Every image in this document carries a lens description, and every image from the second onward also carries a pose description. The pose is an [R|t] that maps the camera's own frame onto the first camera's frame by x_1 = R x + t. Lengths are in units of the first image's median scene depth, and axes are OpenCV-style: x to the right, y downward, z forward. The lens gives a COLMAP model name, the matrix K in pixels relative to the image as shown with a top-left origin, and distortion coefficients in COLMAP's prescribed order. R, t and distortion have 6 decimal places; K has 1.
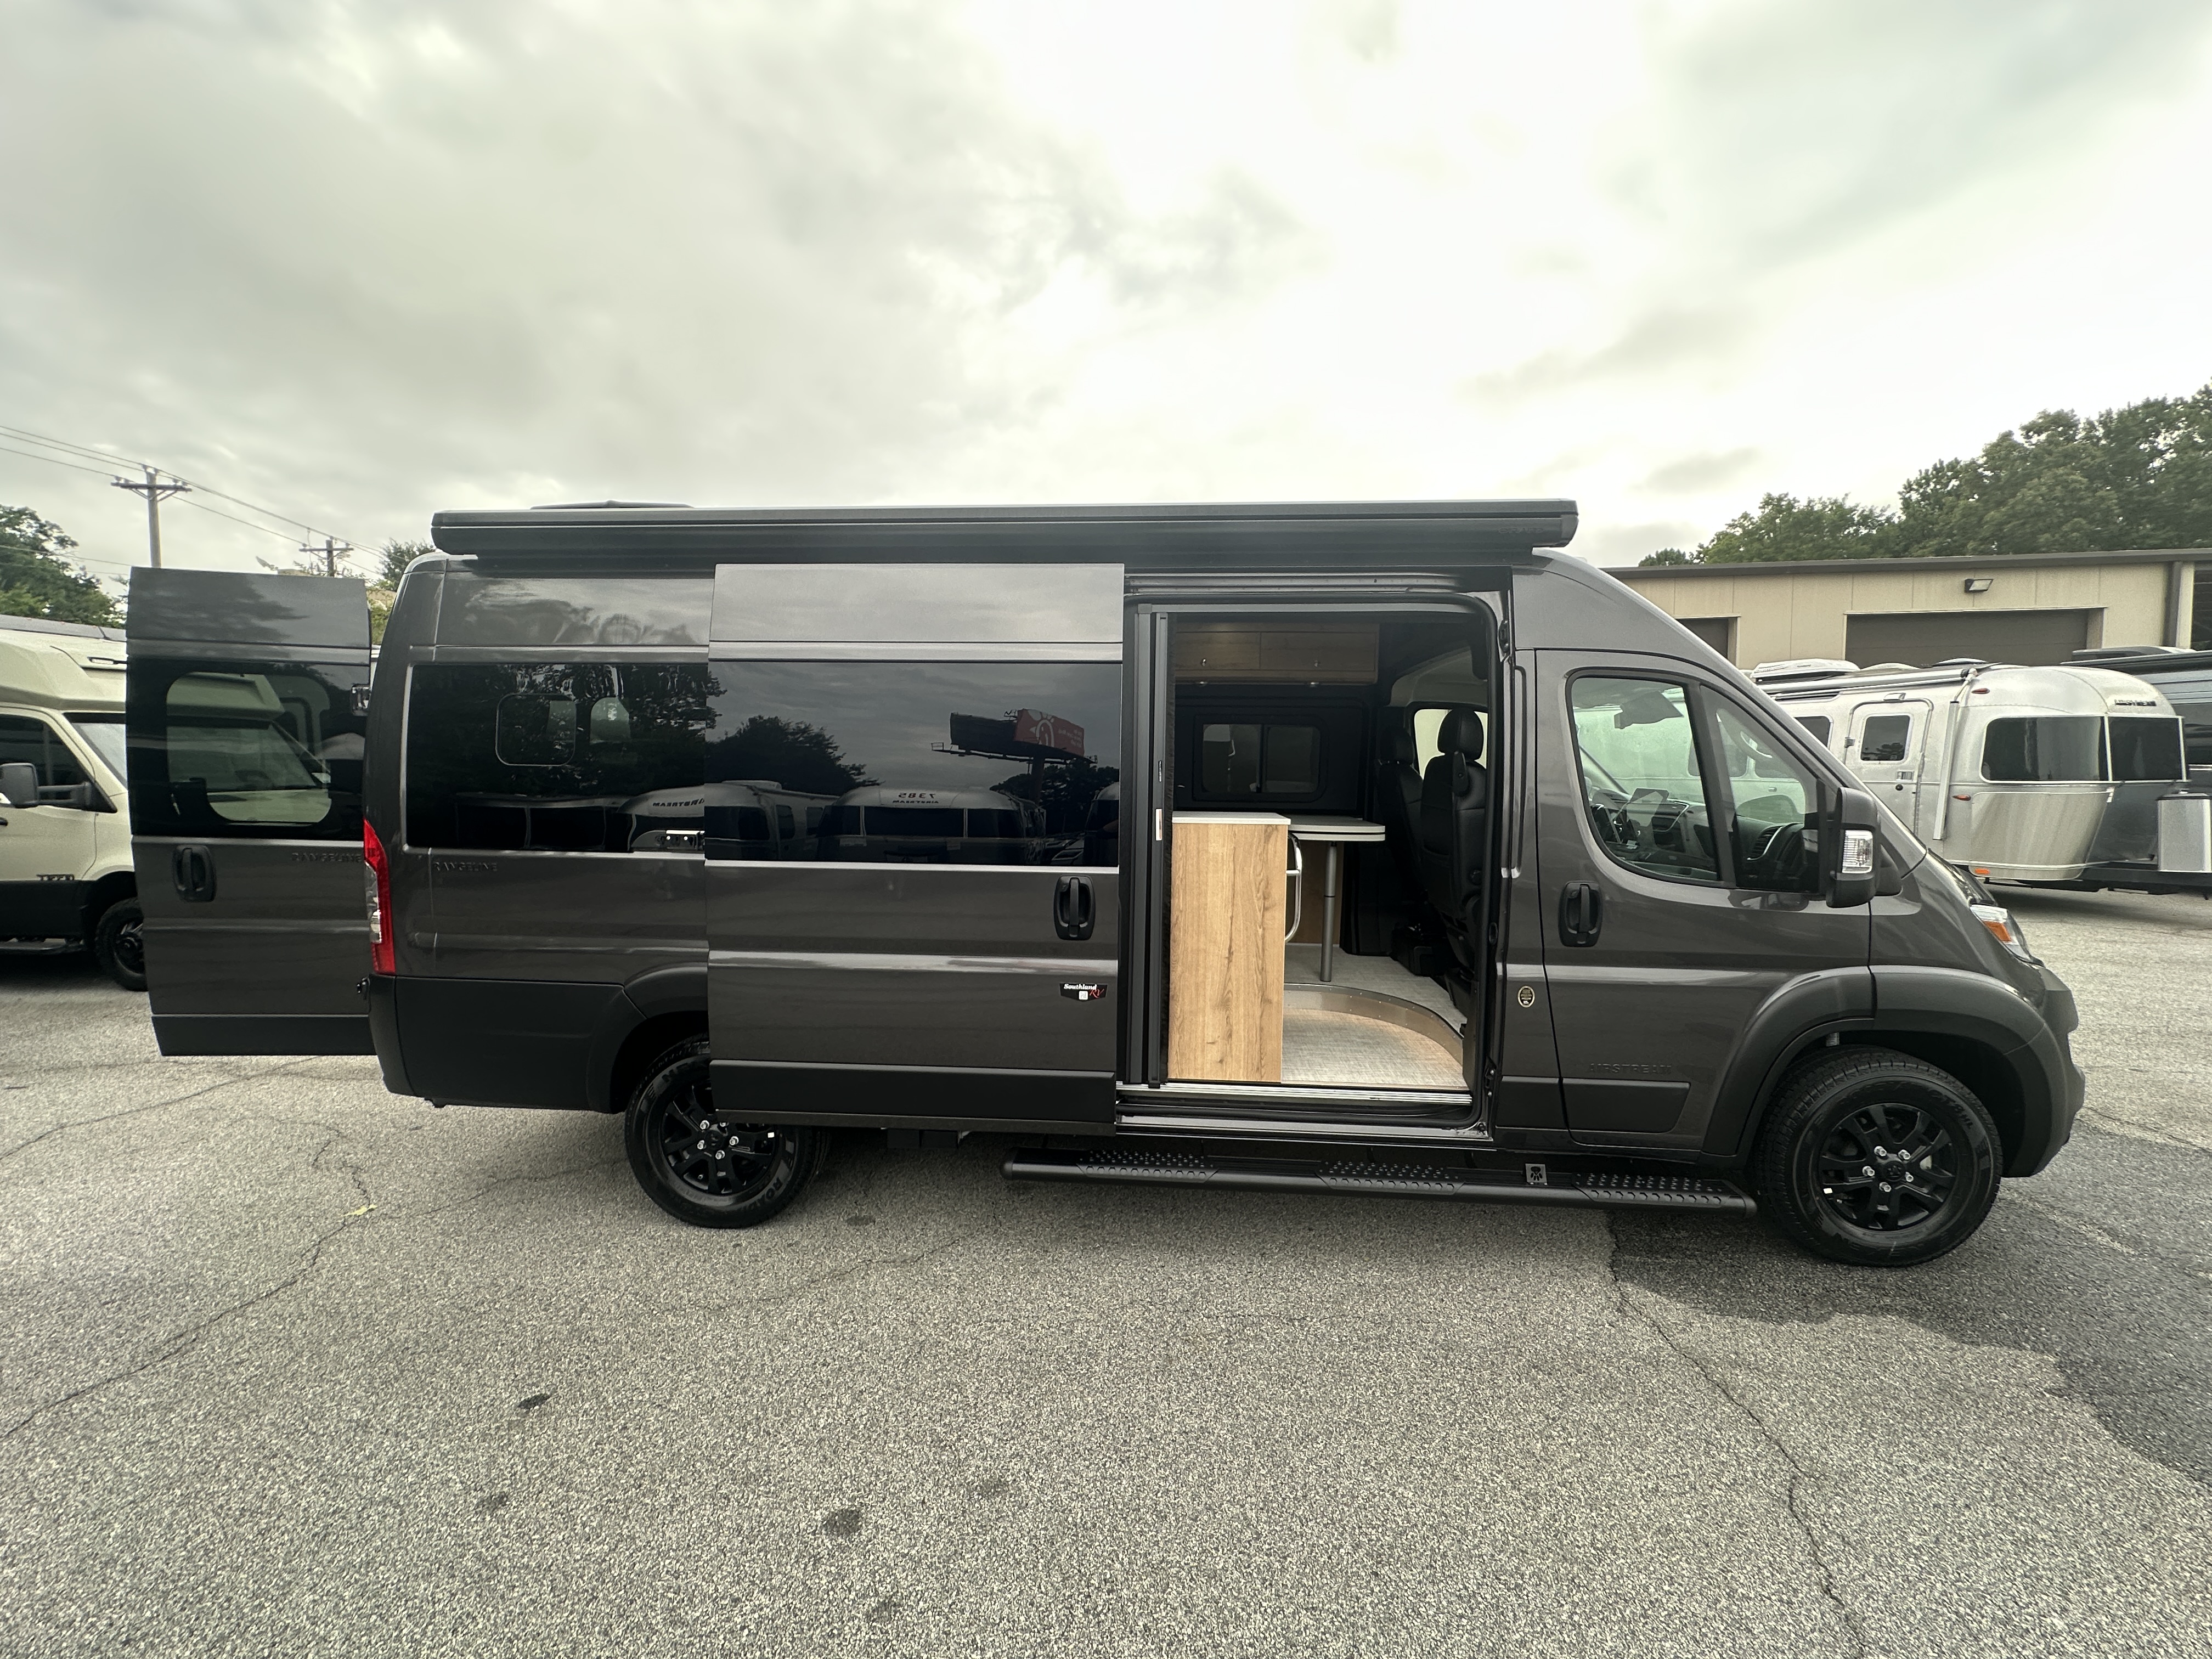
lens RADIAL K [[873.2, 0, 1102.9], [0, 873.2, 831.6], [0, 0, 1]] dist [-0.002749, 0.000302]
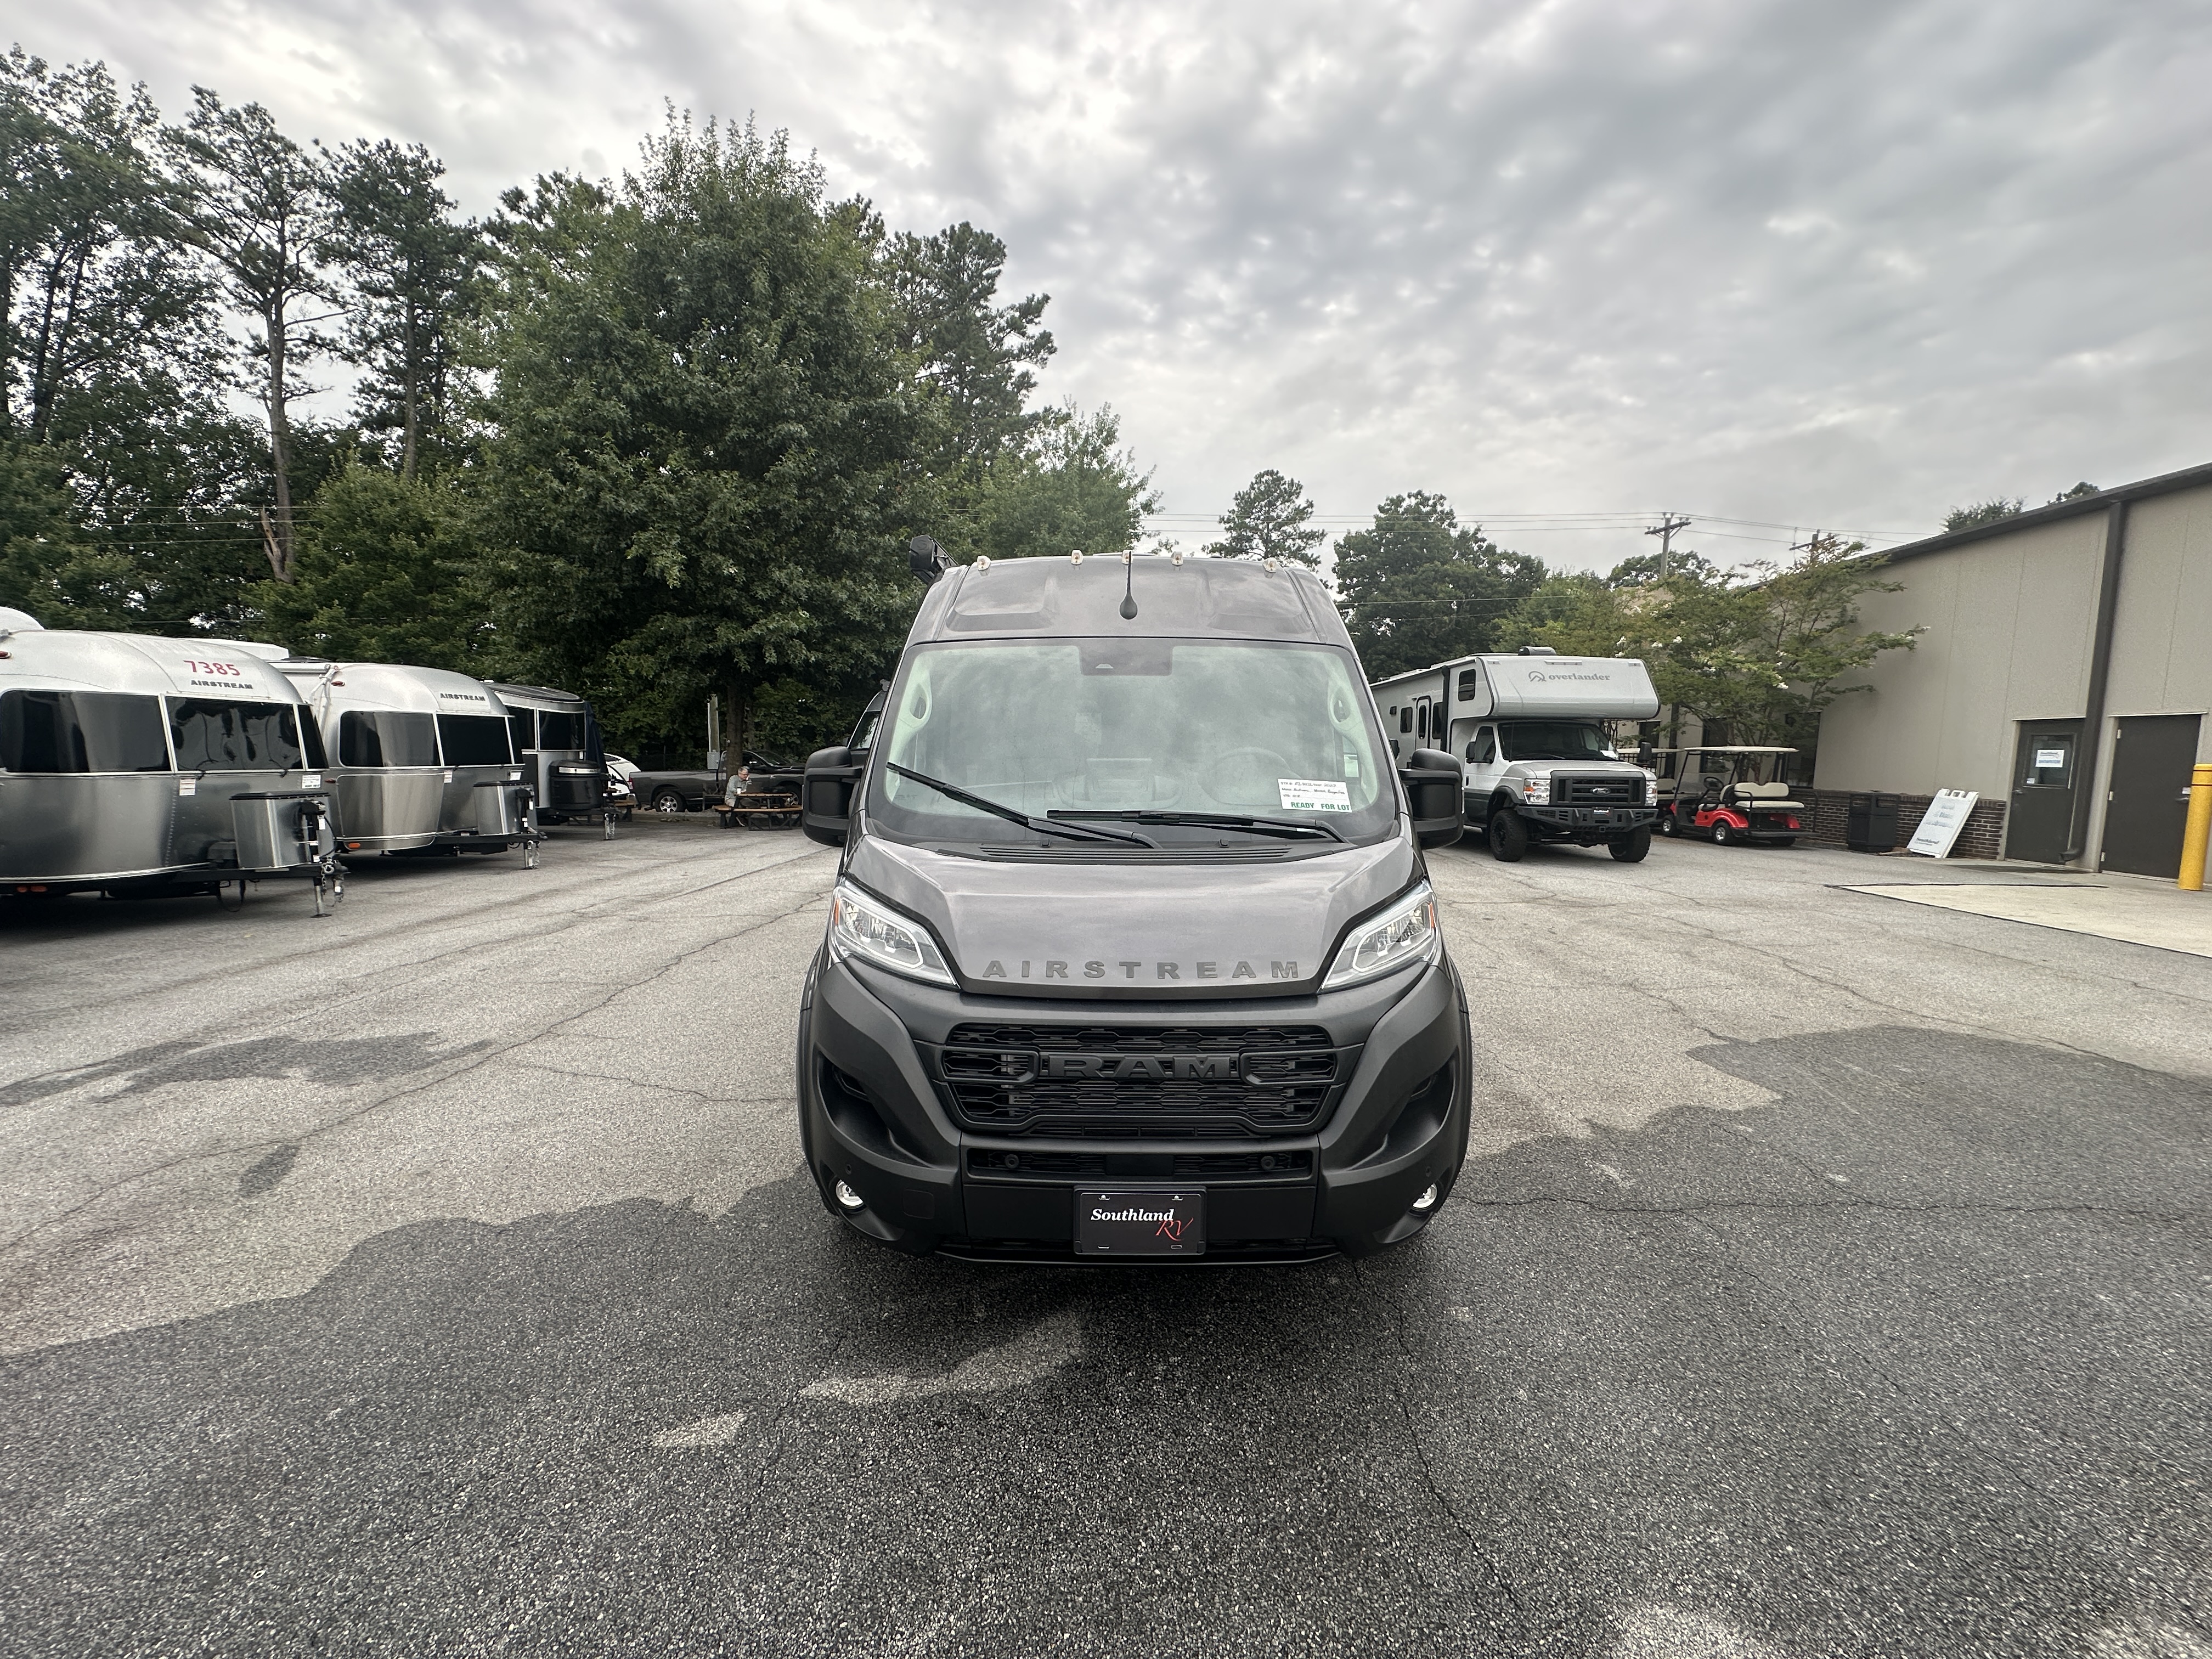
lens RADIAL K [[877.9, 0, 1106.7], [0, 877.9, 828.4], [0, 0, 1]] dist [-0.002839, 0.000971]
pose [[0.079598, 0.102368, -0.991557, 0.170744], [-0.088687, 0.991496, 0.095242, -0.006937], [0.992874, 0.080357, 0.088000, 0.101517]]
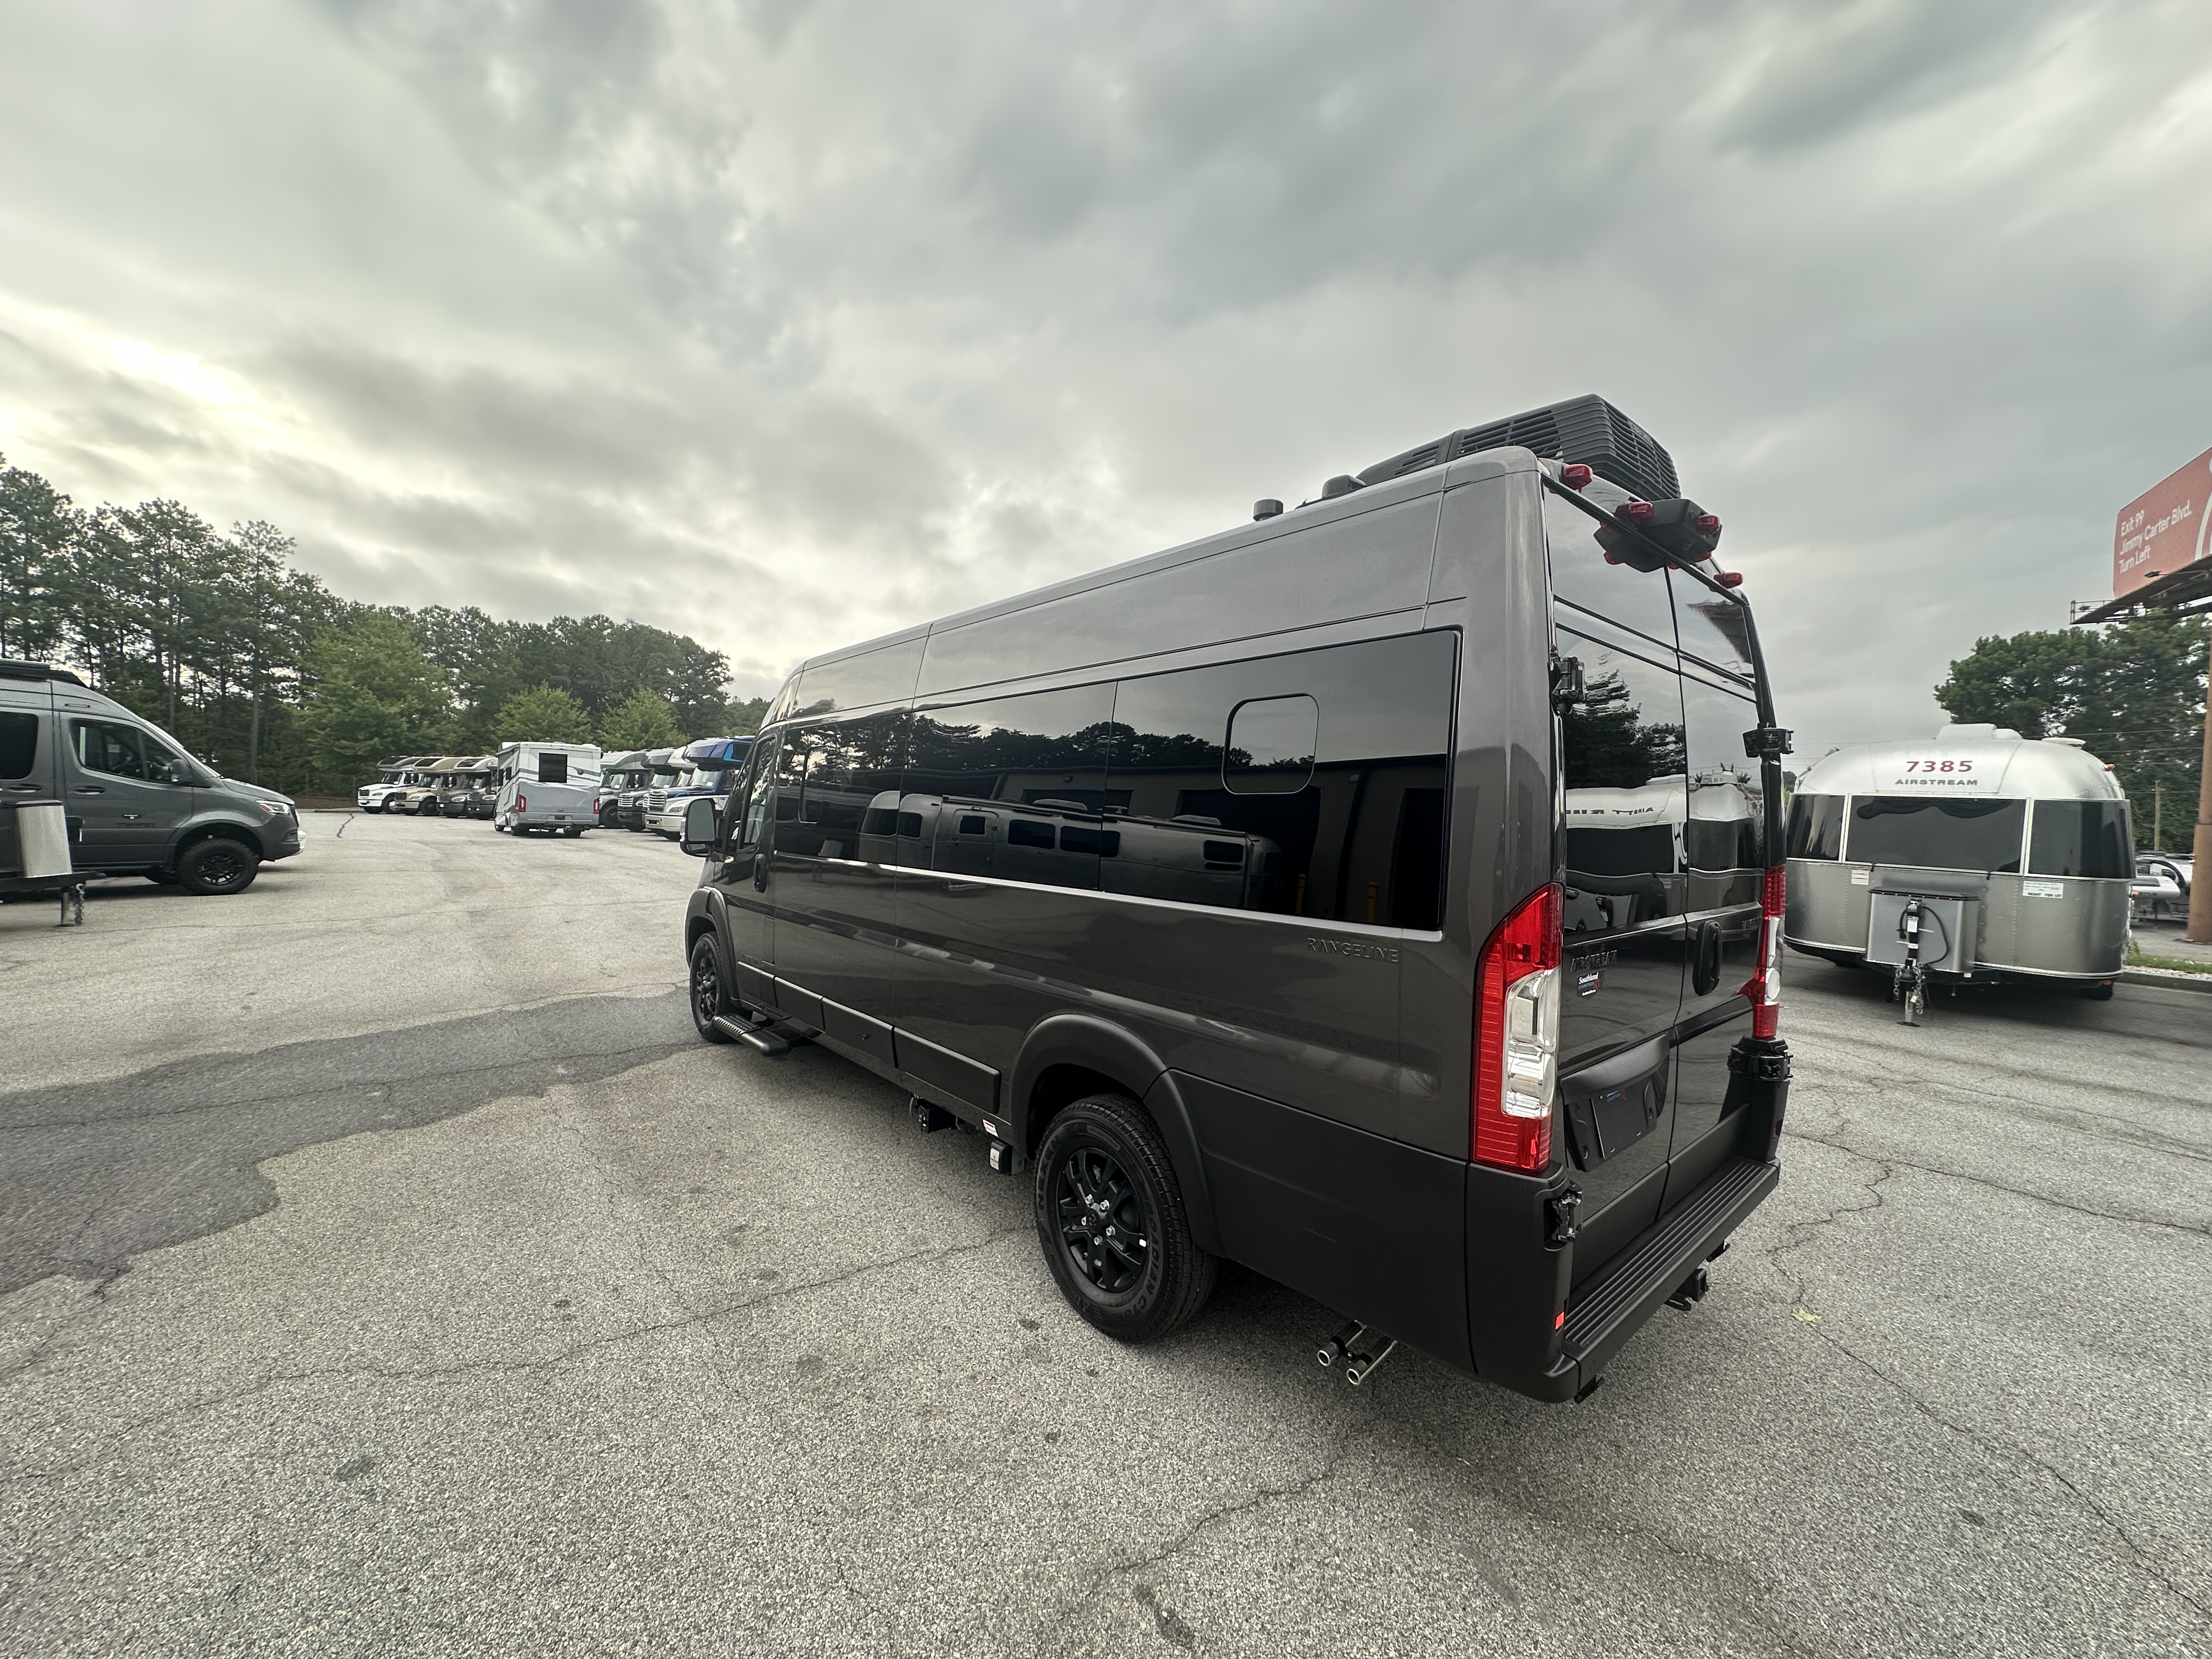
lens RADIAL K [[873.2, 0, 1102.9], [0, 873.2, 831.6], [0, 0, 1]] dist [-0.002749, 0.000302]
pose [[-0.708514, -0.043061, 0.704382, -0.094058], [0.027589, 0.995683, 0.088620, -0.015522], [-0.705158, 0.082222, -0.704267, 0.208721]]
